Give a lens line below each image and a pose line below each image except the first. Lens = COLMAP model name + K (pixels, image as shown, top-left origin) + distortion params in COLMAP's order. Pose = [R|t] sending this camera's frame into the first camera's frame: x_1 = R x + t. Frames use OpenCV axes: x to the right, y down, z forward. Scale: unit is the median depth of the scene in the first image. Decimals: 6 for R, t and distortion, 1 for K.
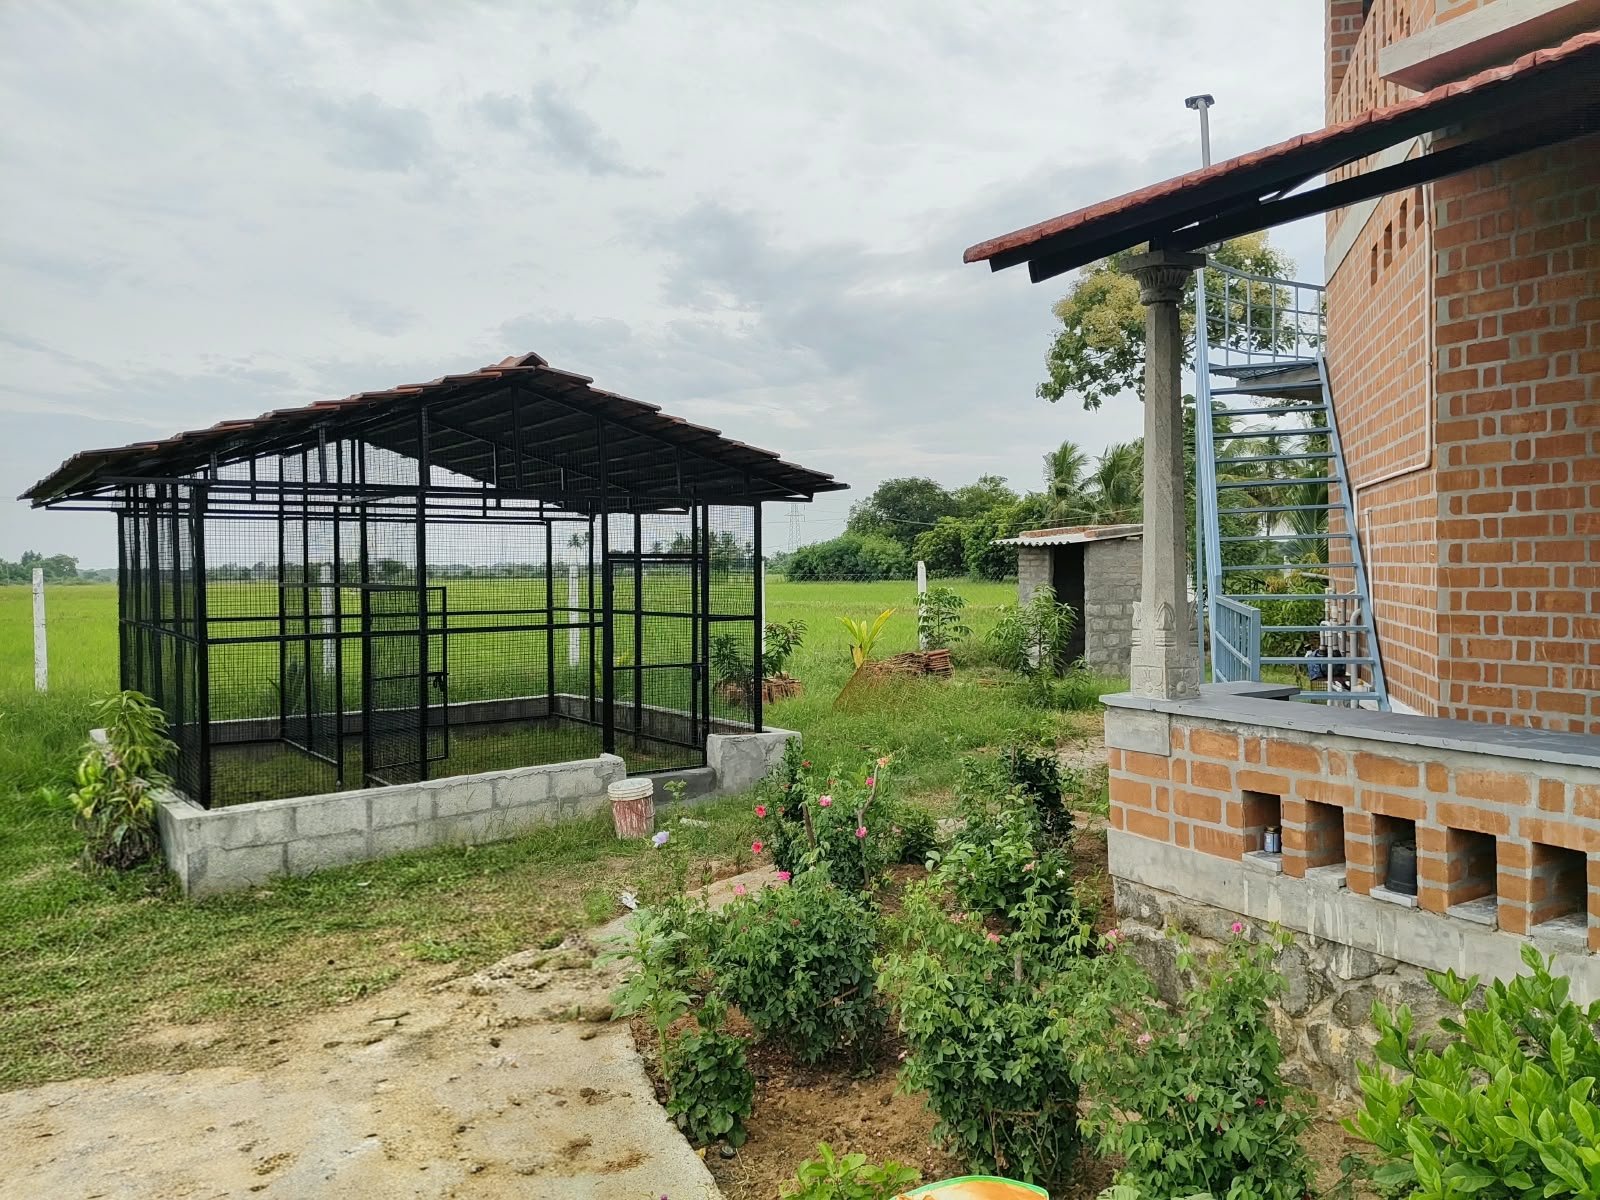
lens RADIAL K [[1188.2, 0, 802.1], [0, 1188.2, 606.1], [0, 0, 1]] dist [0.066228, -0.128412]
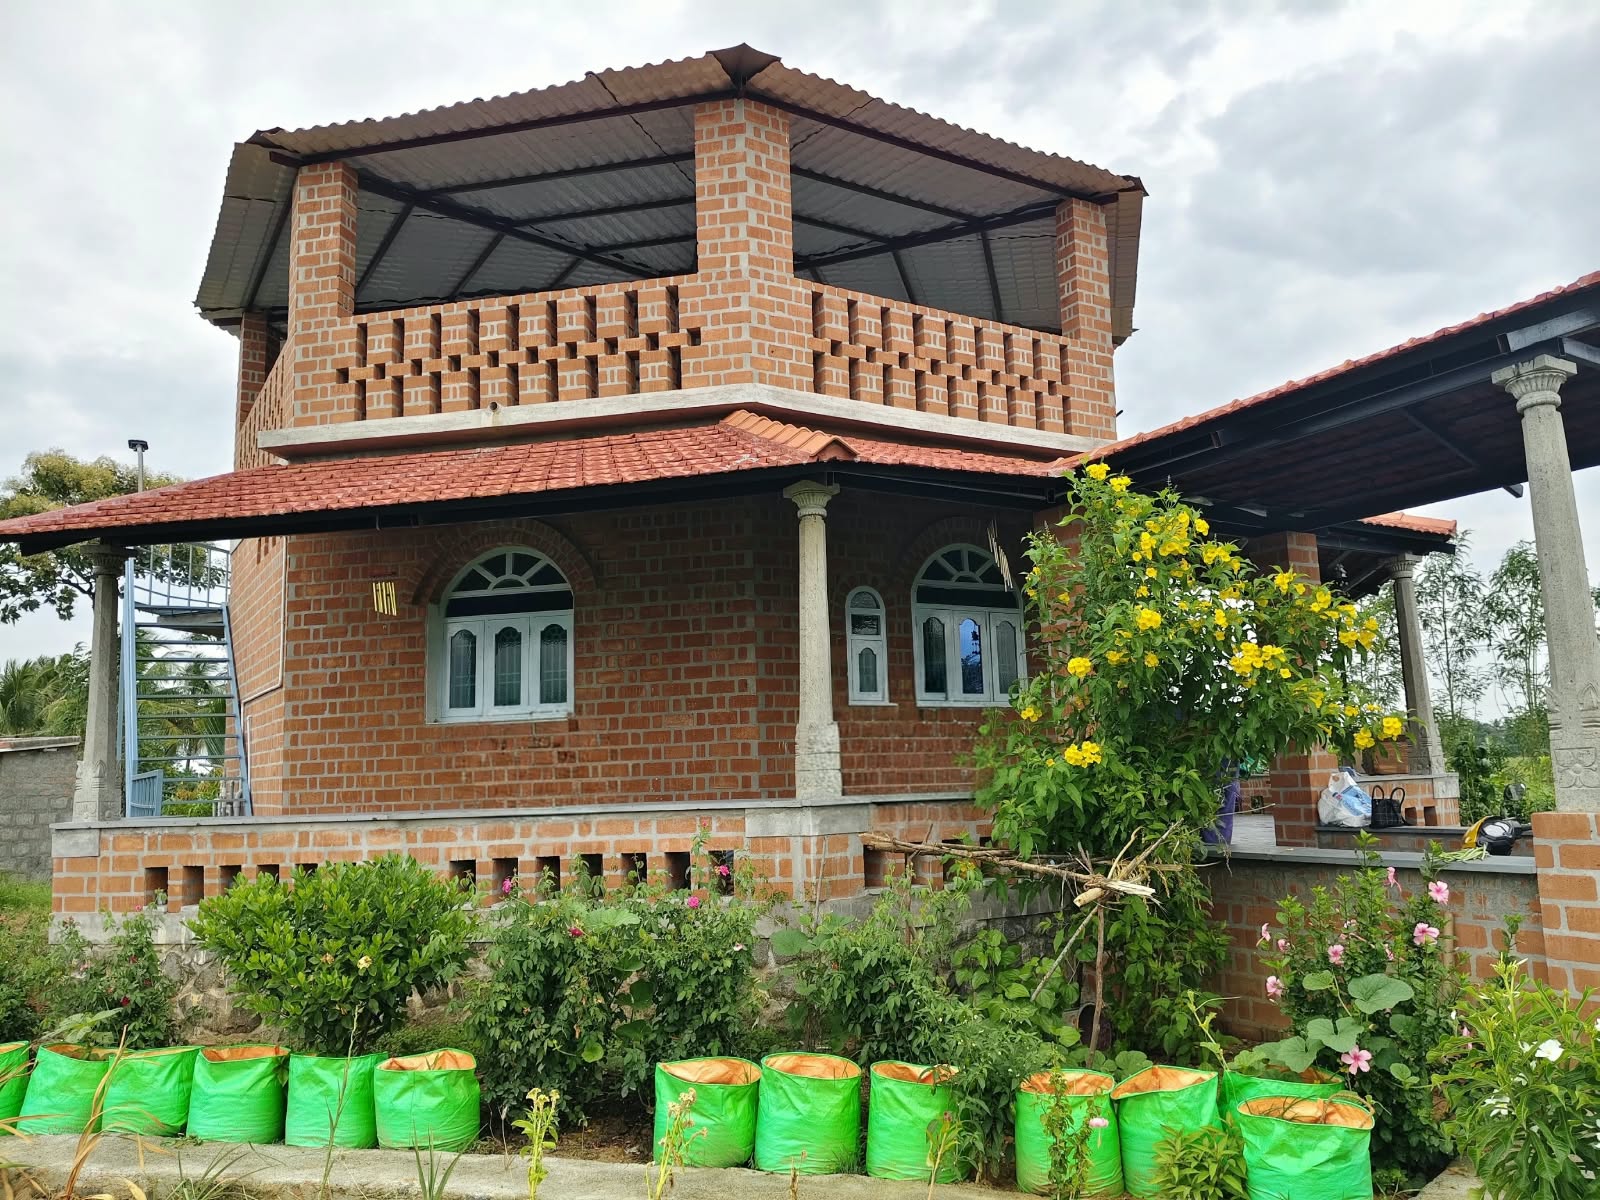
lens RADIAL K [[1188.2, 0, 802.1], [0, 1188.2, 606.1], [0, 0, 1]] dist [0.066228, -0.128412]
pose [[0.667955, 0.099751, 0.737486, -0.213629], [0.043642, 0.984021, -0.172623, 0.090000], [-0.742921, 0.147490, 0.652928, -0.611321]]
